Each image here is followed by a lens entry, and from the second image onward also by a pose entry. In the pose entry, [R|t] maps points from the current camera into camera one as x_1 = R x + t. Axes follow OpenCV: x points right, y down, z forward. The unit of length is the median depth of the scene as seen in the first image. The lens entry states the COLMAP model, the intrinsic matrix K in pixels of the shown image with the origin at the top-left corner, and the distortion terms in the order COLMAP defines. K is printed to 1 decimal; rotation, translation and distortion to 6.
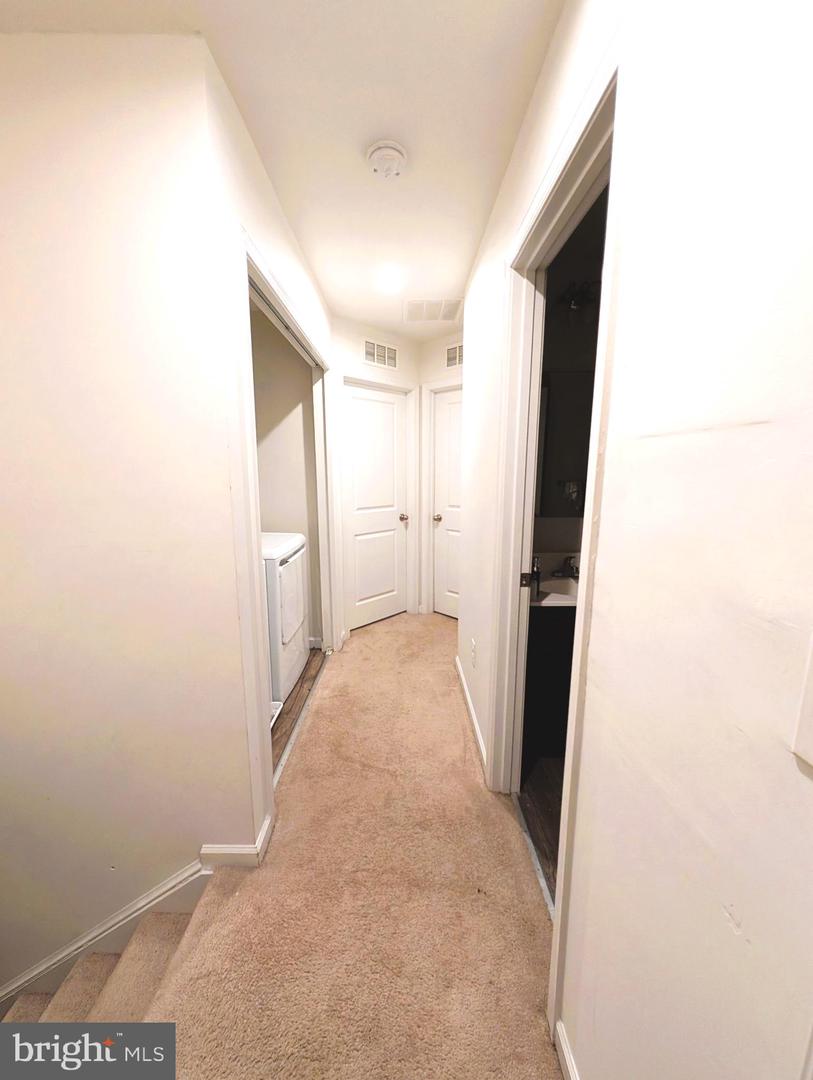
lens RADIAL K [[407.9, 0, 393.2], [0, 407.9, 536.4], [0, 0, 1]] dist [0.000424, 0.000111]
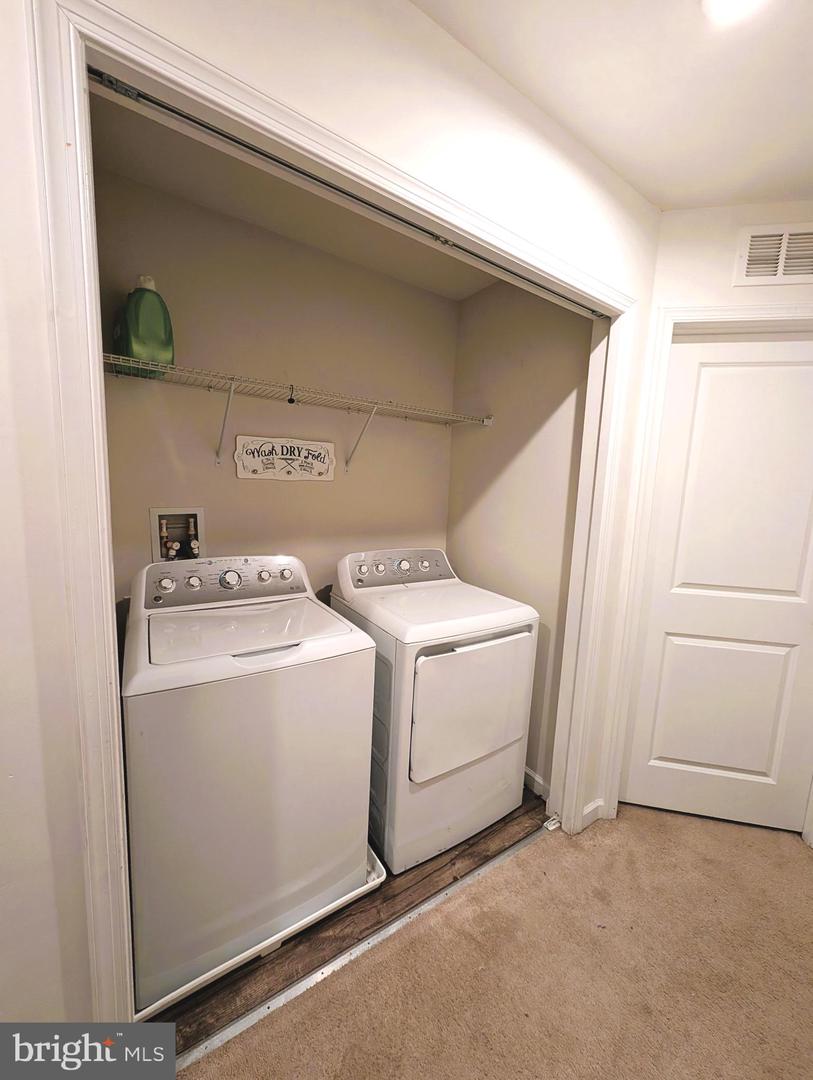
lens RADIAL K [[407.9, 0, 393.2], [0, 407.9, 536.4], [0, 0, 1]] dist [0.000424, 0.000111]
pose [[0.562674, 0.129571, -0.816461, 0.129947], [-0.175596, 0.983836, 0.035118, -0.088967], [0.807814, 0.123607, 0.576331, 0.456407]]
